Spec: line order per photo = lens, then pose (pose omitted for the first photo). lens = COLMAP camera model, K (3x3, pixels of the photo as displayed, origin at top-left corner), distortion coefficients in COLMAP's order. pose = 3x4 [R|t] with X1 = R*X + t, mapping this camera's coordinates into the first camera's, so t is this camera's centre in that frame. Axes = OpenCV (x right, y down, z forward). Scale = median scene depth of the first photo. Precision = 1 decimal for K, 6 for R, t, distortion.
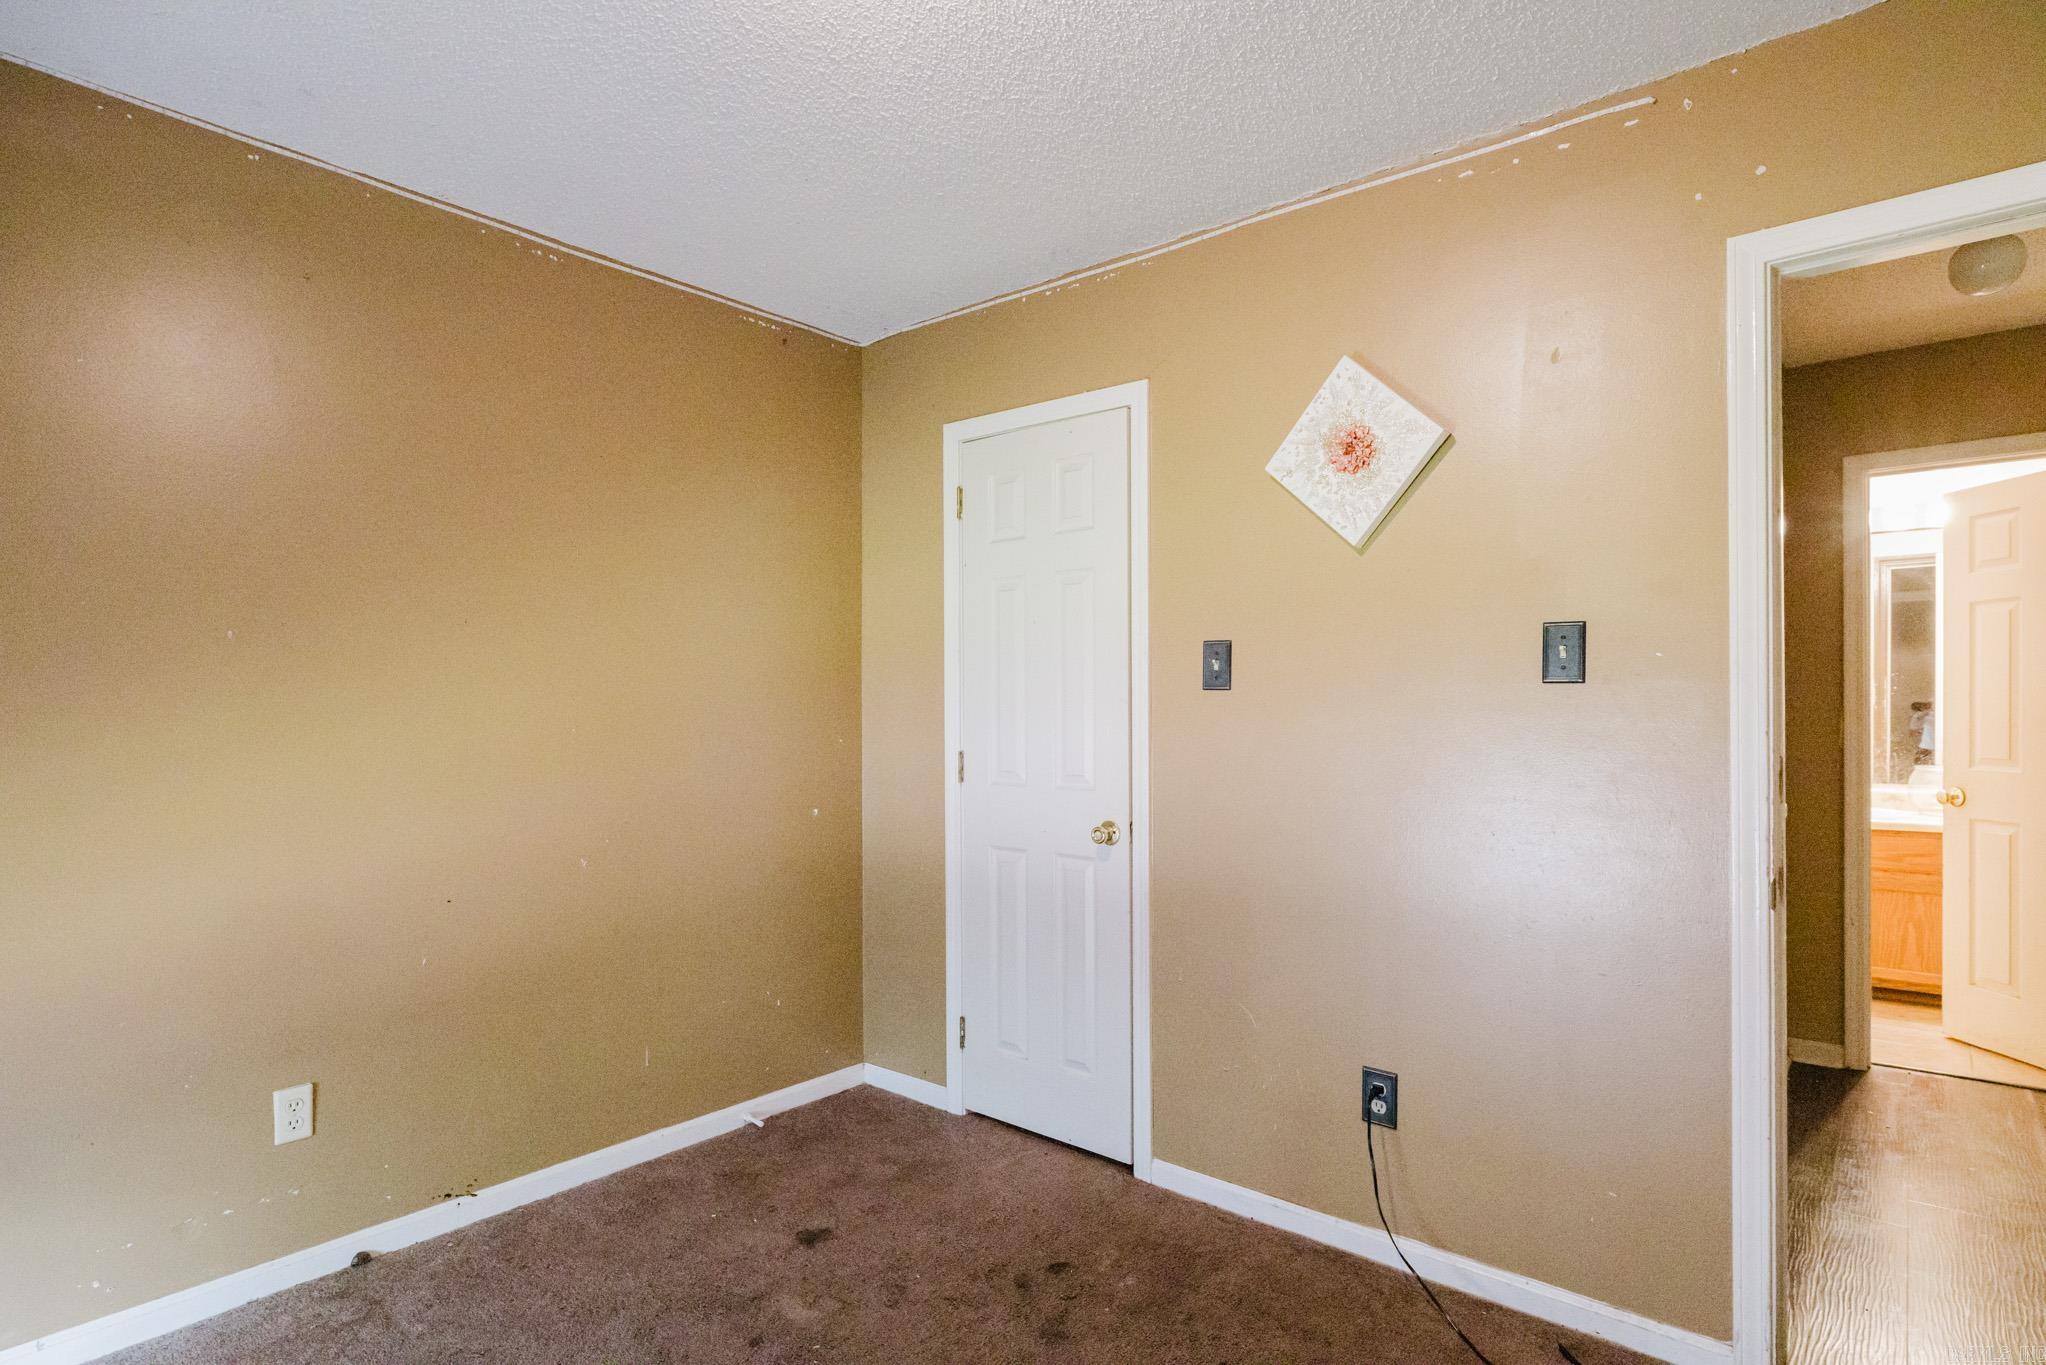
lens RADIAL K [[1069.2, 0, 1025.8], [0, 1069.2, 693.1], [0, 0, 1]] dist [0.000959, 0.000497]
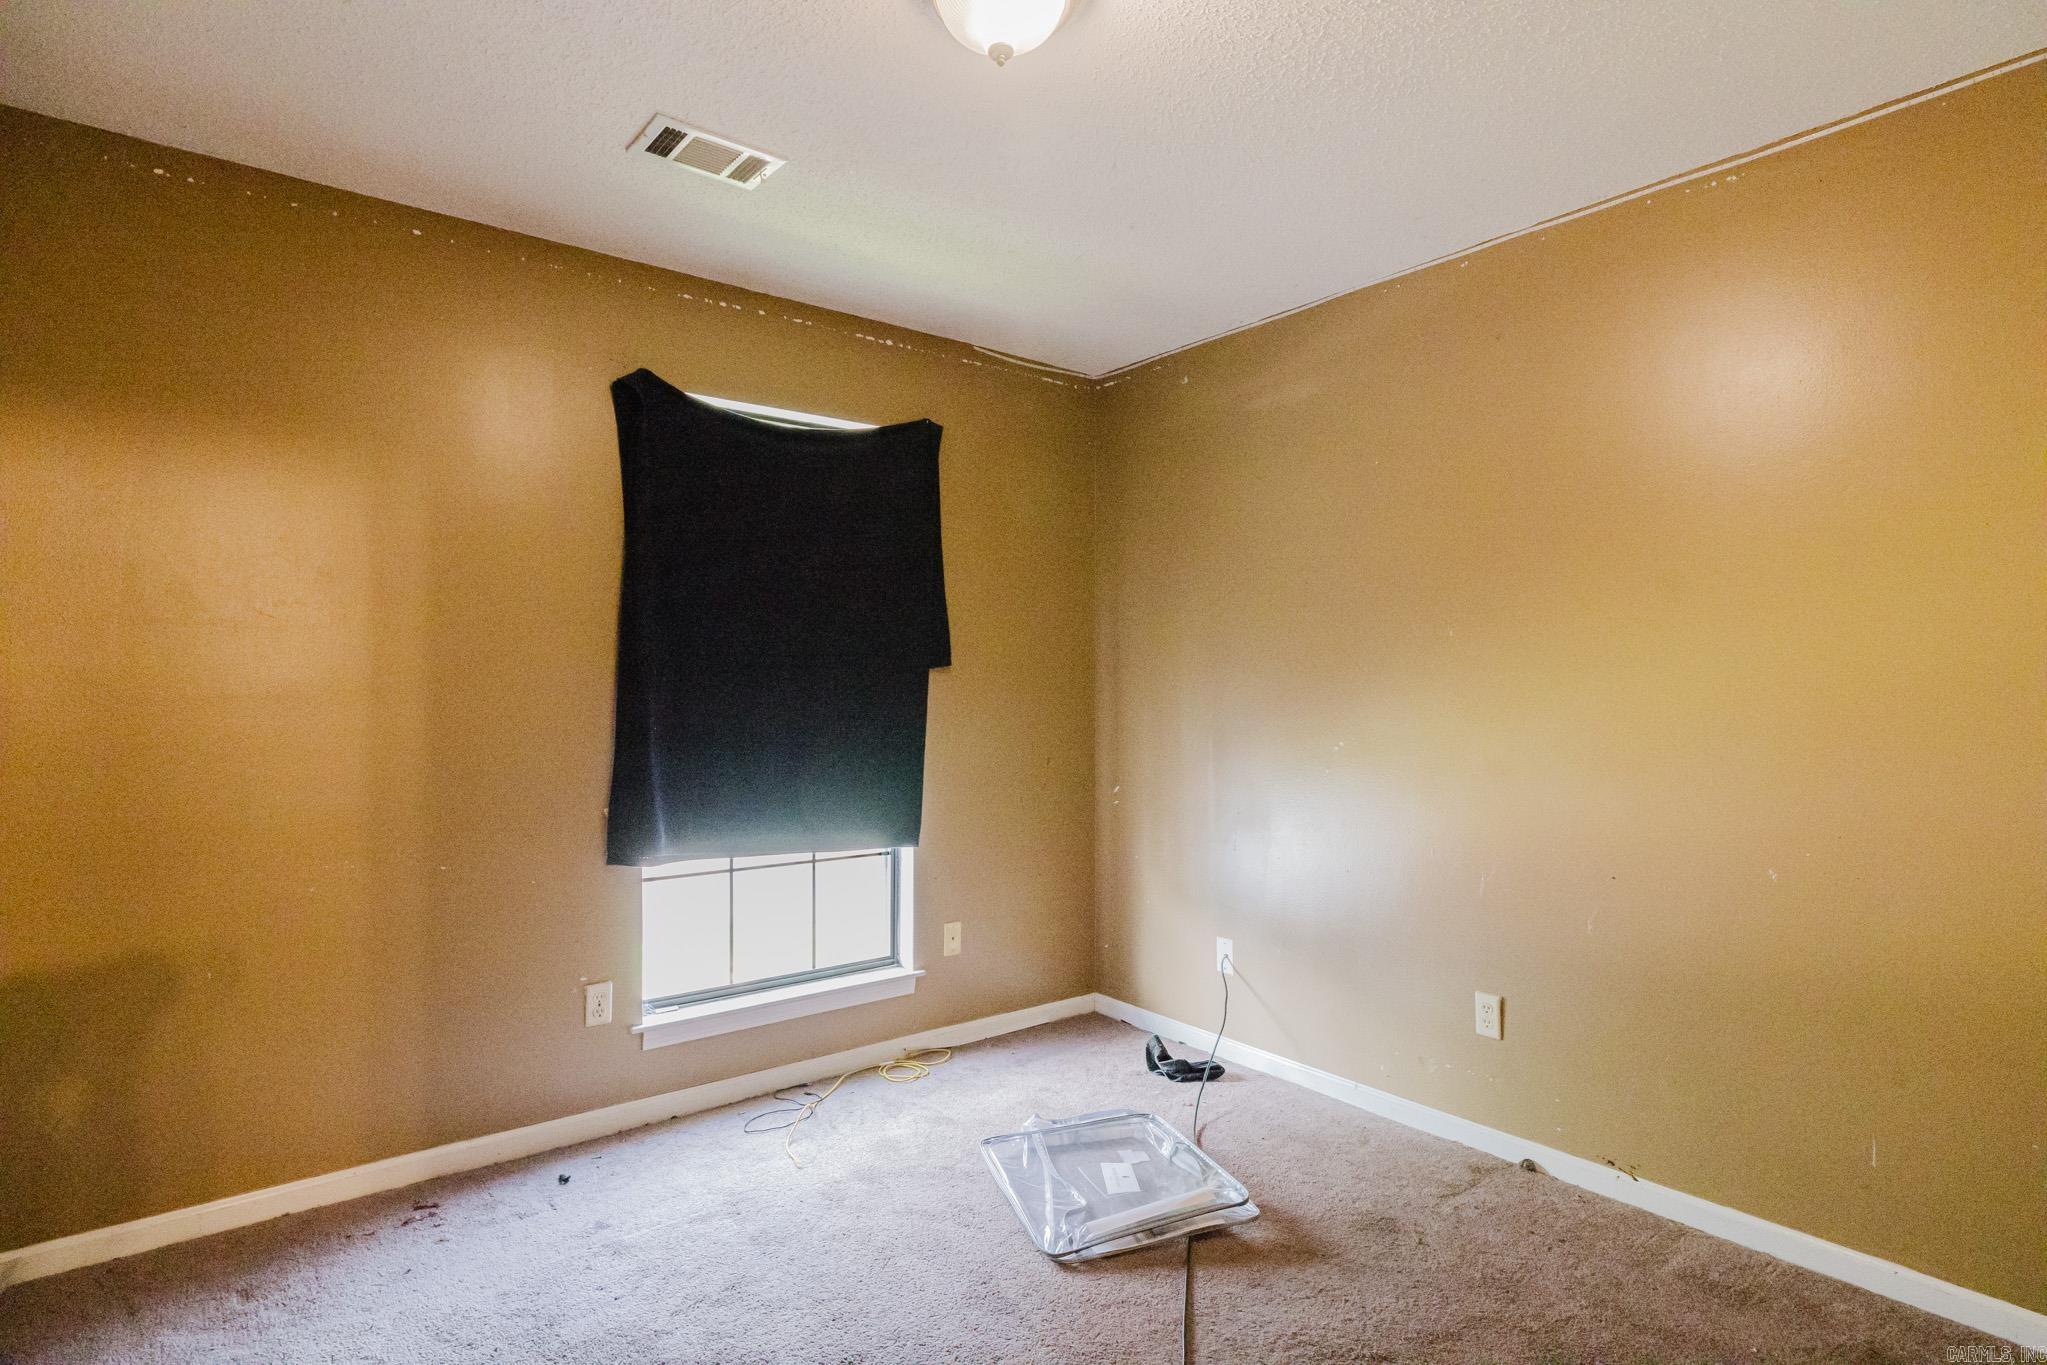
lens RADIAL K [[1069.7, 0, 1026.1], [0, 1069.7, 682.5], [0, 0, 1]] dist [0.000959, 0.000497]
pose [[-0.193687, -0.000283, -0.981063, 0.633999], [0.009819, 0.999949, -0.002227, 0.002598], [0.981014, -0.010065, -0.193675, 0.706181]]
